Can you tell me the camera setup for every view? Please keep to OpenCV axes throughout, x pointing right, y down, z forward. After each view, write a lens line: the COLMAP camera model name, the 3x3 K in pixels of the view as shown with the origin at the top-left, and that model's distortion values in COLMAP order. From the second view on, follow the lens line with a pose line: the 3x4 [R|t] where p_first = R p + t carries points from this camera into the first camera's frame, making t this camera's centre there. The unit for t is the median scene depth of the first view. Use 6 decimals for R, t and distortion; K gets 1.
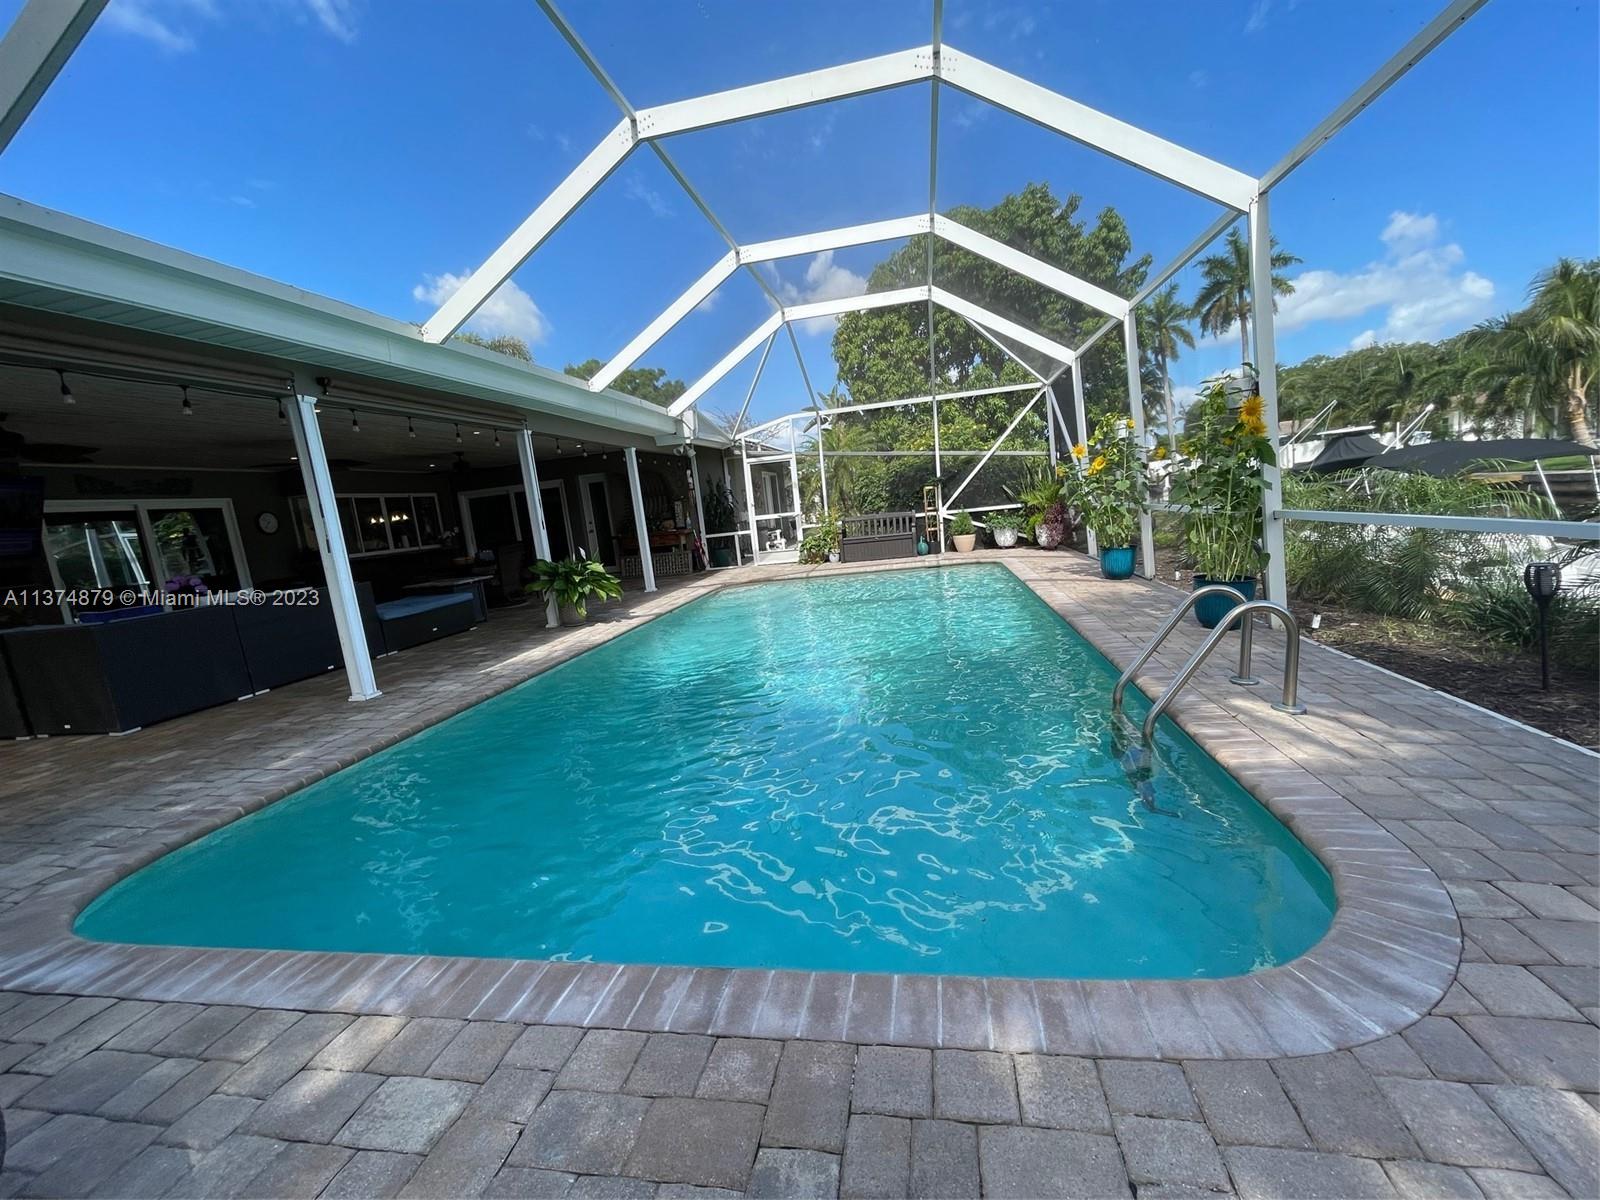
lens RADIAL K [[648.2, 0, 808.7], [0, 648.2, 606.1], [0, 0, 1]] dist [-0.003259, -0.000795]
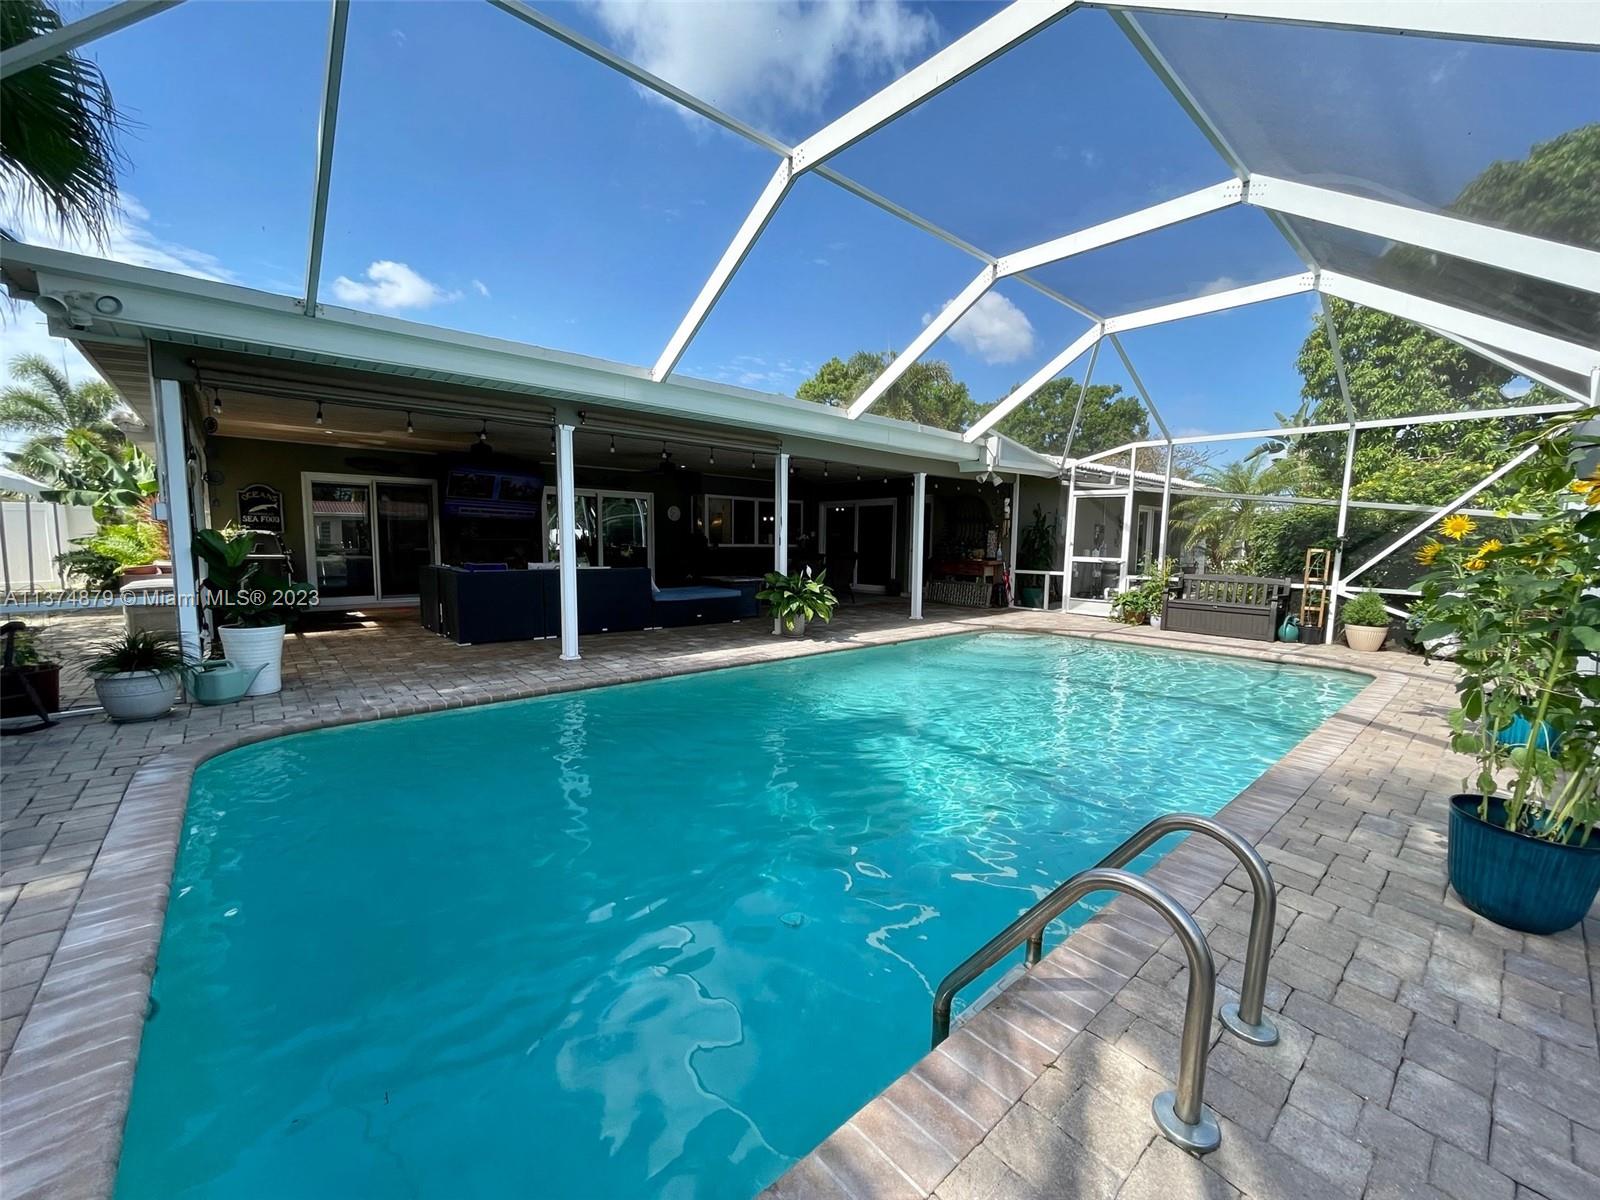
lens RADIAL K [[648.2, 0, 808.5], [0, 648.2, 603.5], [0, 0, 1]] dist [-0.003259, -0.000795]
pose [[0.777711, 0.177021, -0.603183, 0.193435], [-0.193025, 0.980424, 0.038857, -0.046822], [0.598253, 0.086210, 0.796656, 0.110481]]
